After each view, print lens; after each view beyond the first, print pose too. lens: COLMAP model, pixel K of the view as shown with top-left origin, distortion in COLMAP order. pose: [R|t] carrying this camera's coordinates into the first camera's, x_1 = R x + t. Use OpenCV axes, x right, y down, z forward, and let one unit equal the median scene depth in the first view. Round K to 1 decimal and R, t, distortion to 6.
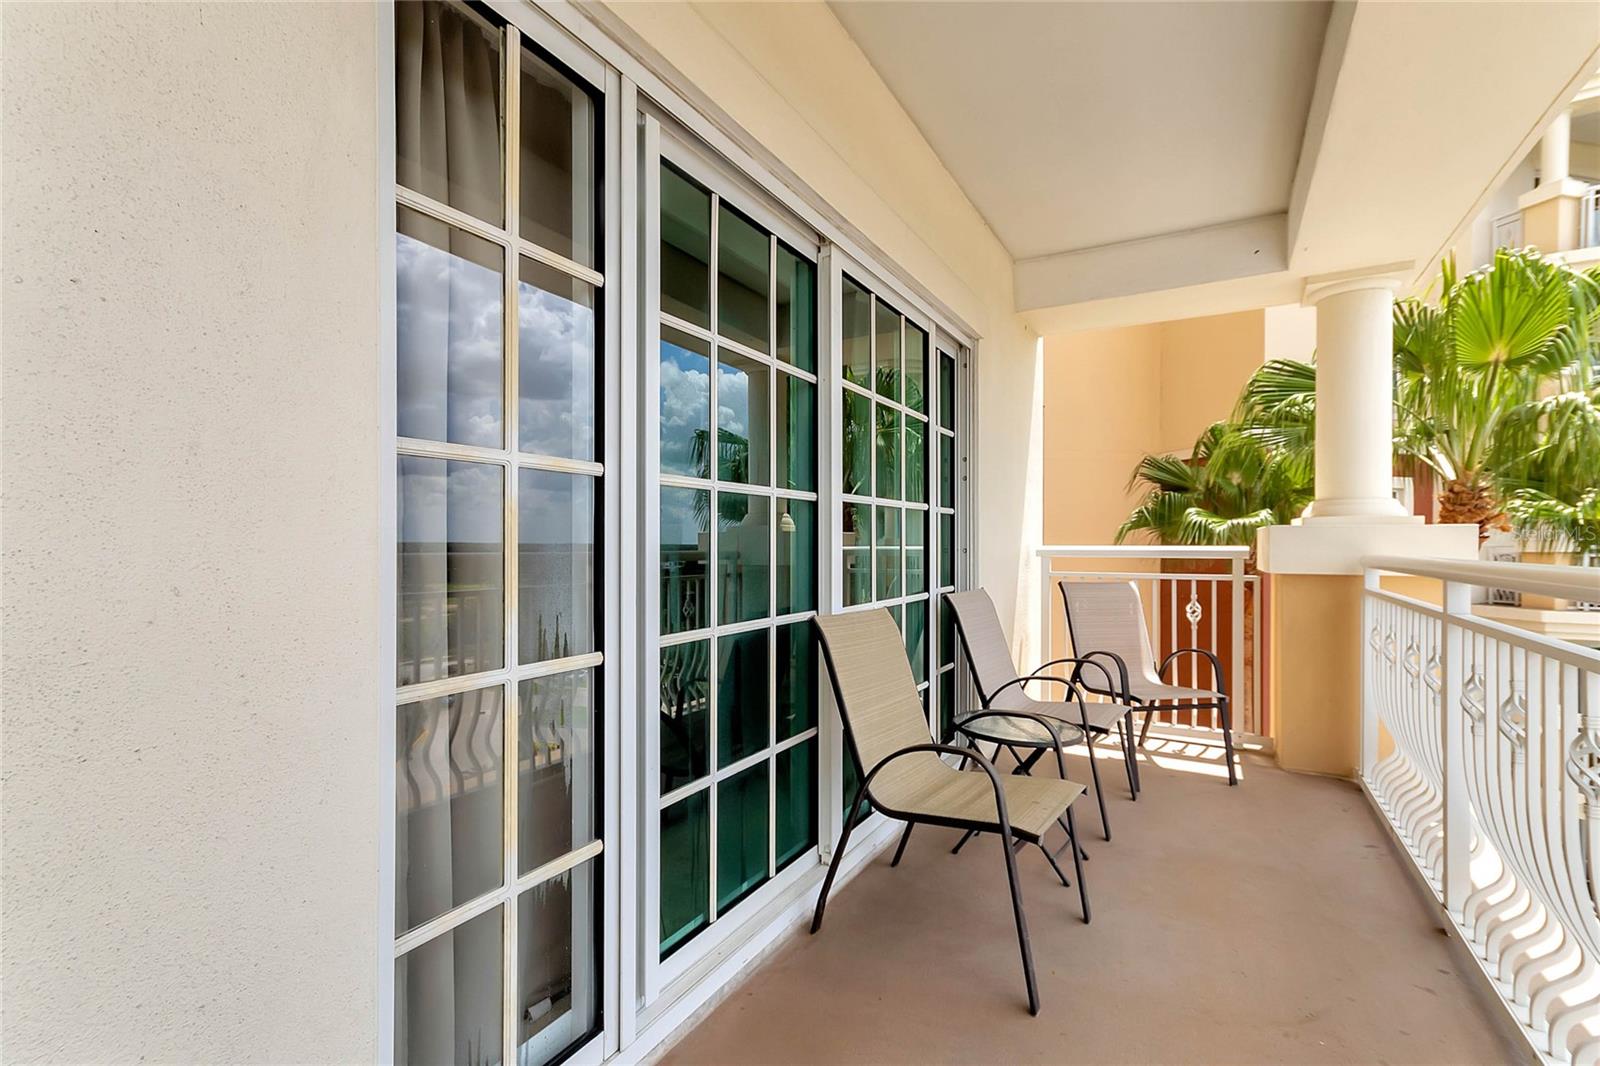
lens RADIAL K [[750.0, 0, 810.4], [0, 750.0, 547.4], [0, 0, 1]] dist [0.017414, 0.000347]
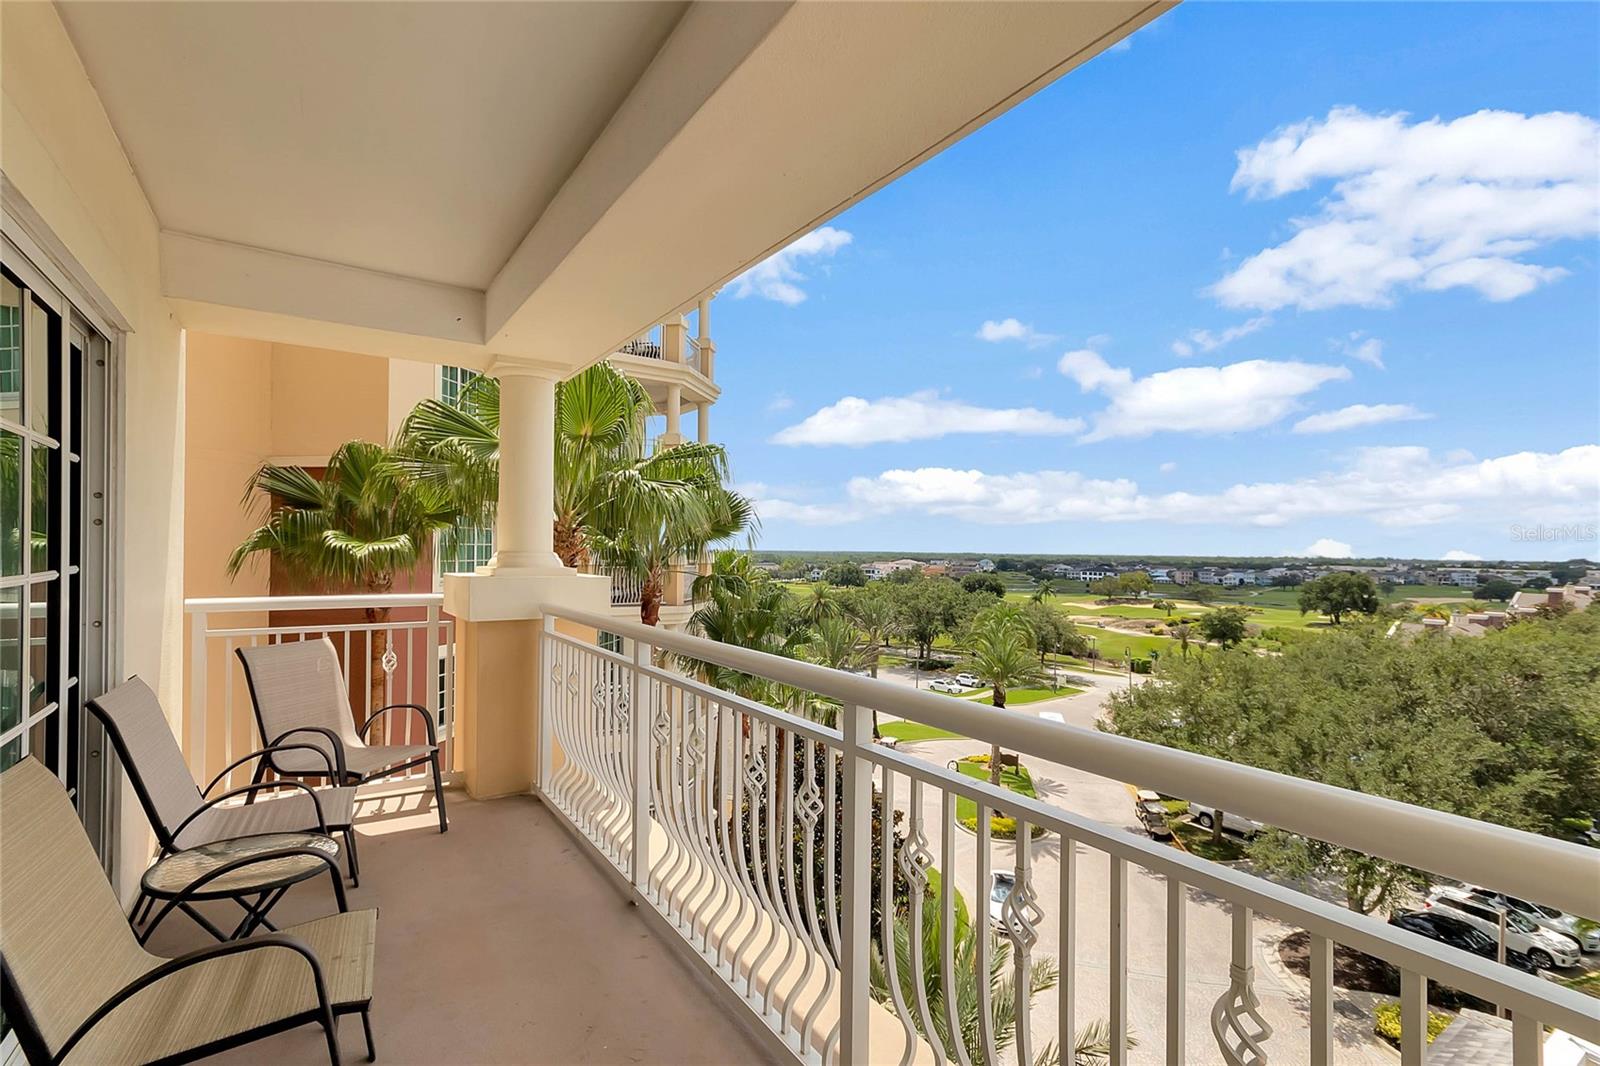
lens RADIAL K [[750.0, 0, 810.4], [0, 750.0, 547.4], [0, 0, 1]] dist [0.017414, 0.000347]
pose [[0.451510, 0.006502, 0.892242, -0.128601], [-0.012581, 0.999920, -0.000921, -0.074132], [-0.892177, -0.010809, 0.451556, 0.075452]]
